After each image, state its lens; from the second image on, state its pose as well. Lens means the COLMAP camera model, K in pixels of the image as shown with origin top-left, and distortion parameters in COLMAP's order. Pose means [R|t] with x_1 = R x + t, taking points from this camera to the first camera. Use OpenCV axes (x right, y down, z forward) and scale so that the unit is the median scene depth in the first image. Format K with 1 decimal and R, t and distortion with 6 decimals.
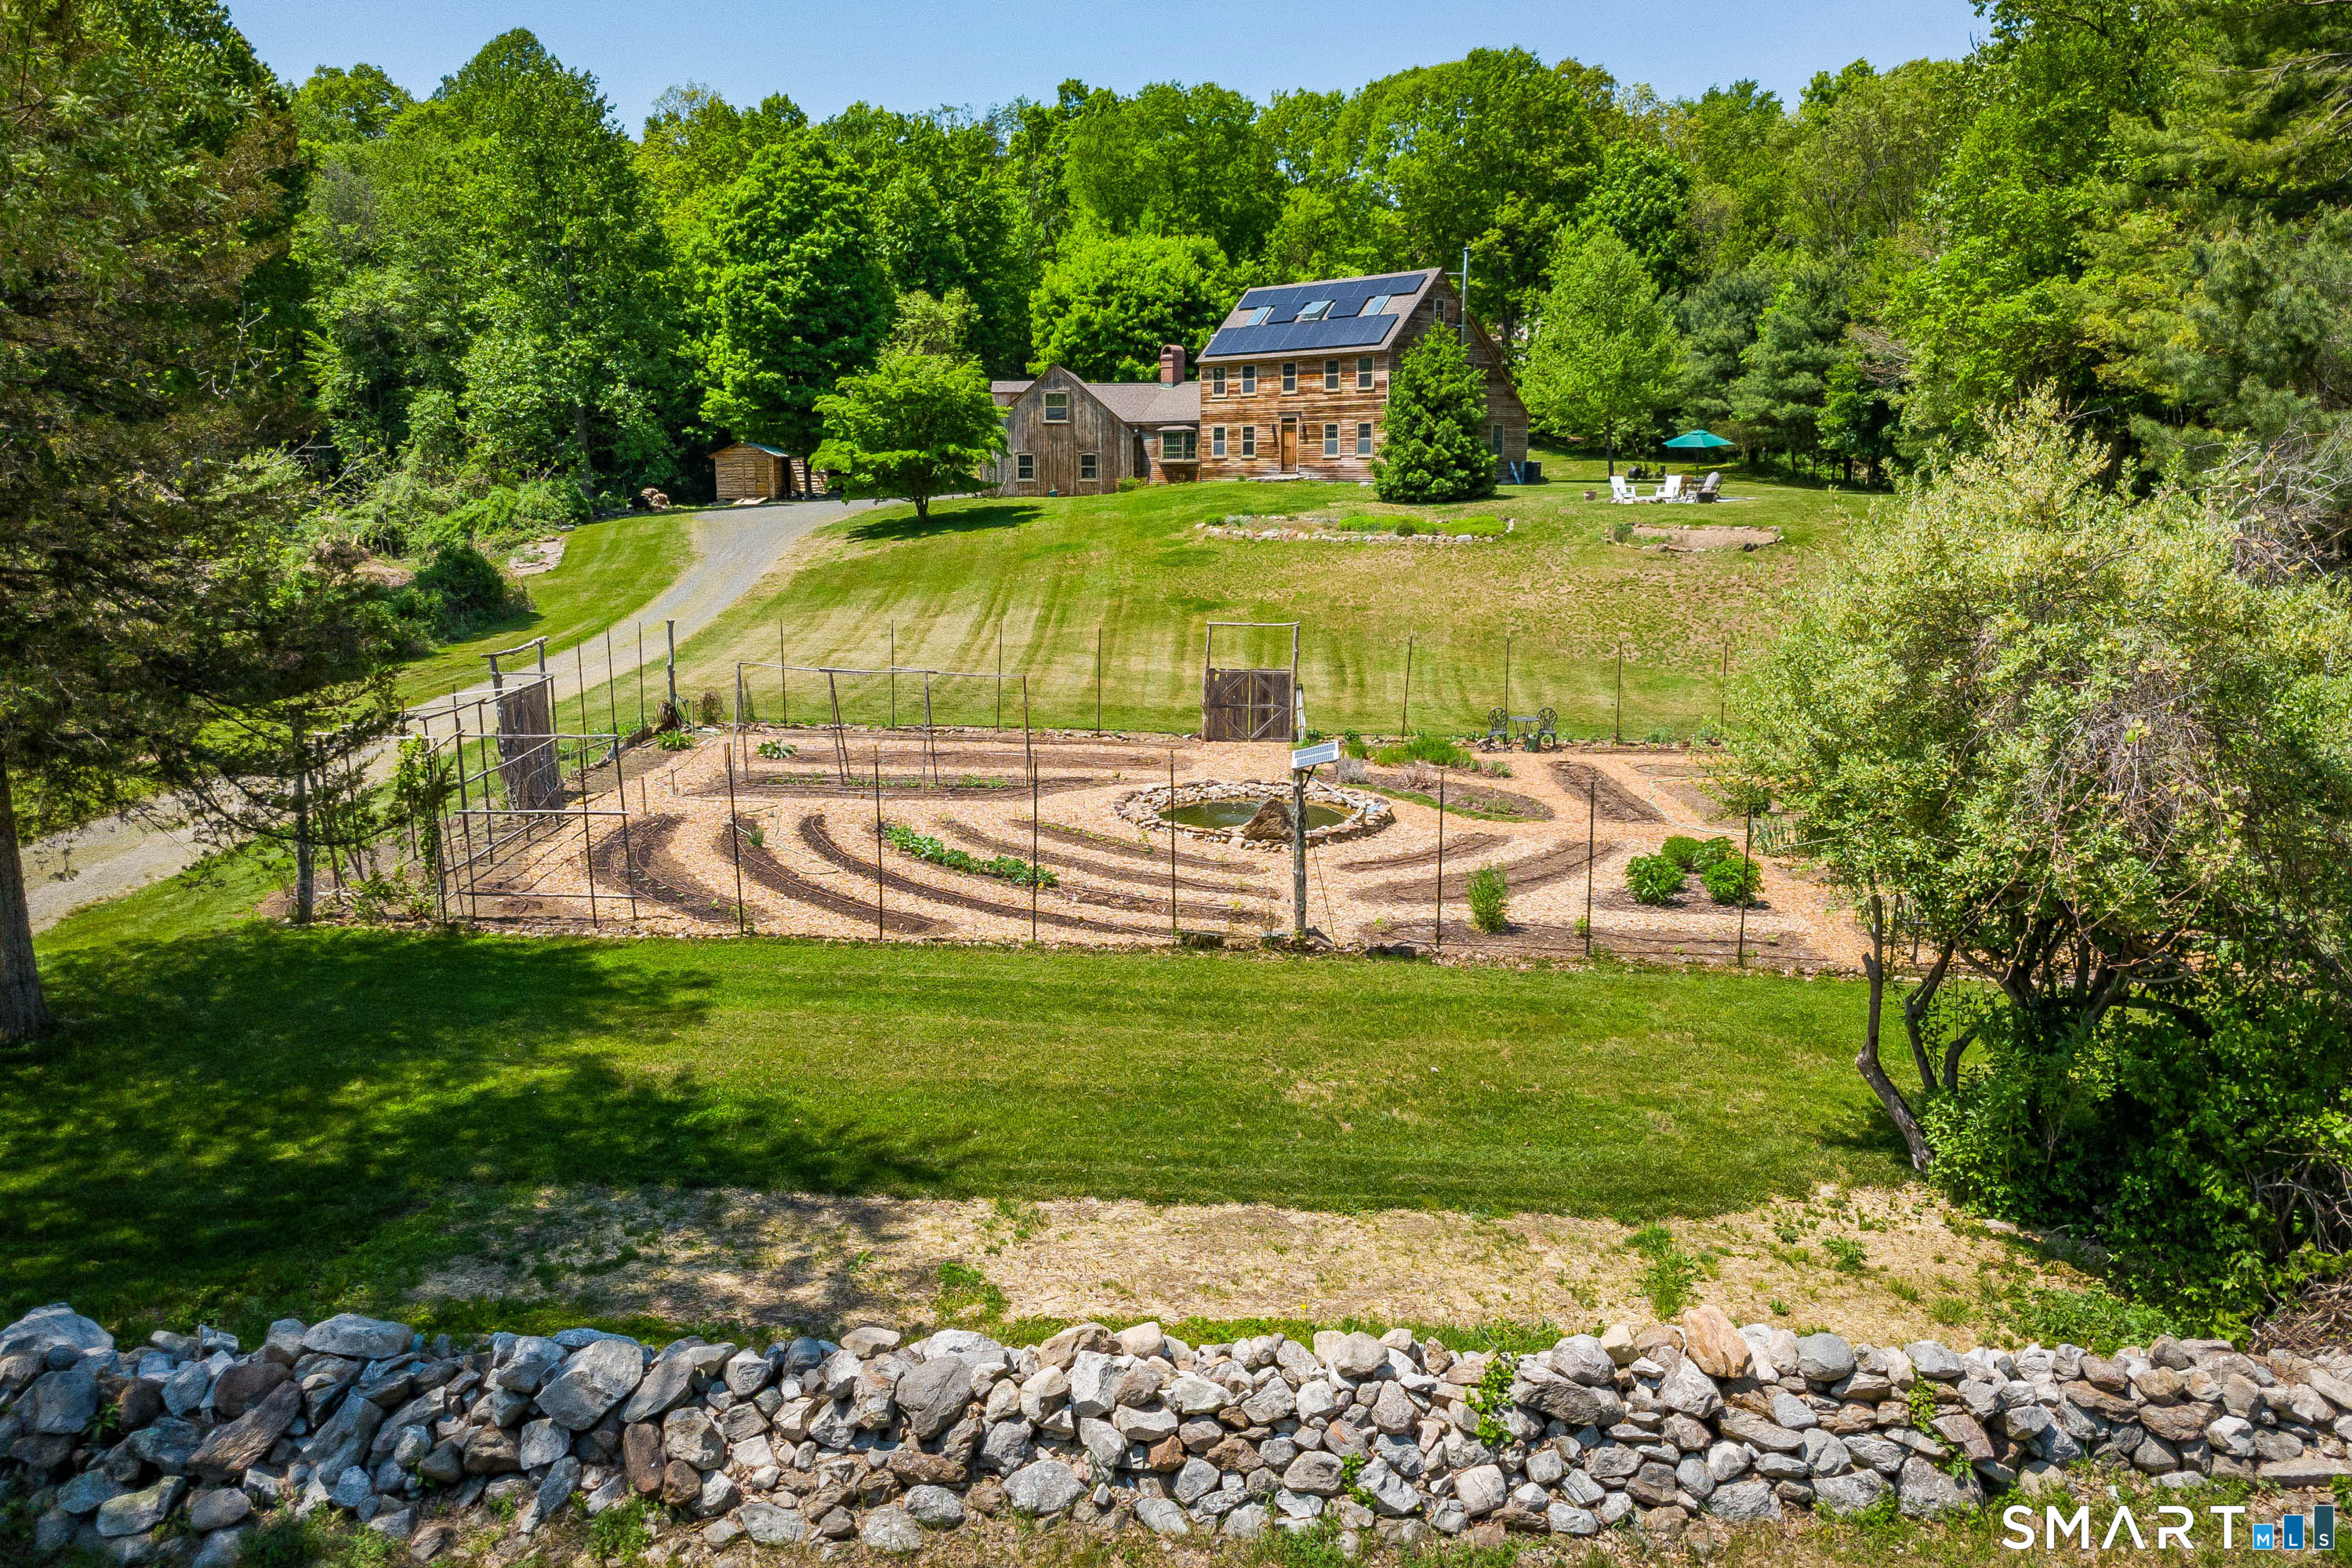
lens RADIAL K [[1642.8, 0, 1175.5], [0, 1642.8, 779.0], [0, 0, 1]] dist [0.001153, -0.014011]
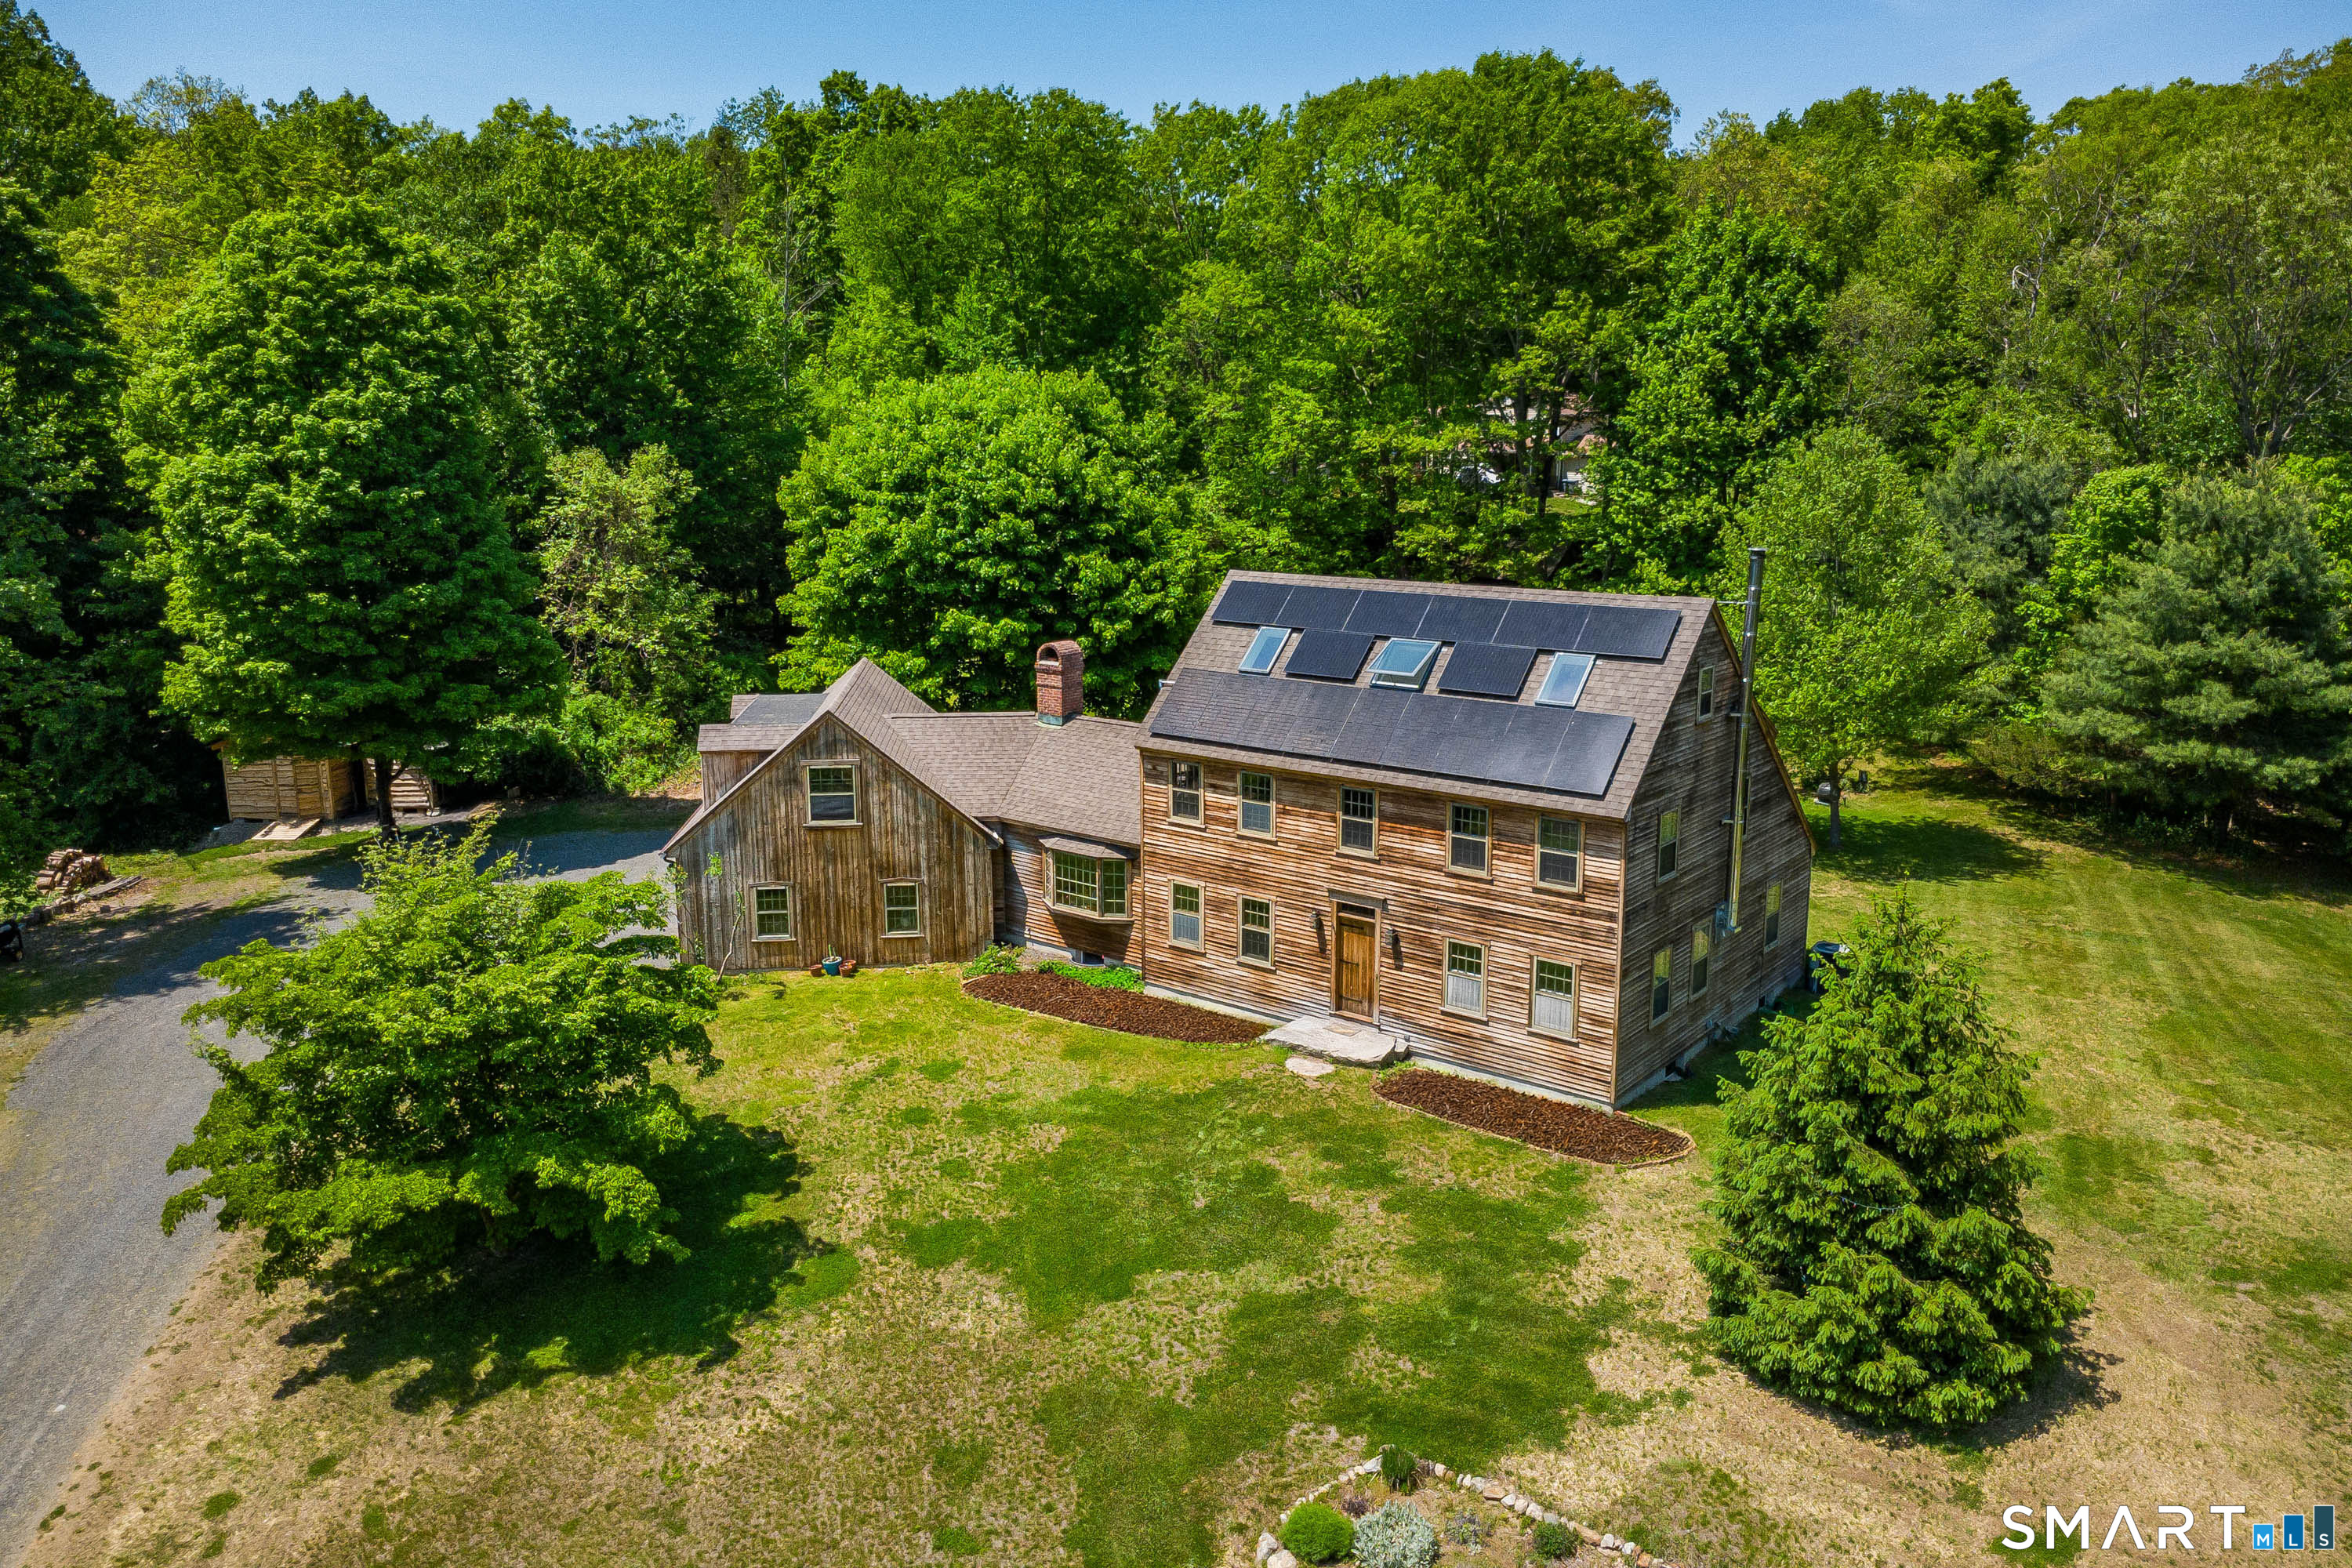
lens RADIAL K [[1642.8, 0, 1174.5], [0, 1642.8, 785.3], [0, 0, 1]] dist [0.001153, -0.014011]
pose [[0.991852, -0.027661, 0.124356, -0.027789], [0.024906, 0.999410, 0.023650, -0.206578], [-0.124937, -0.020360, 0.991956, 0.435665]]
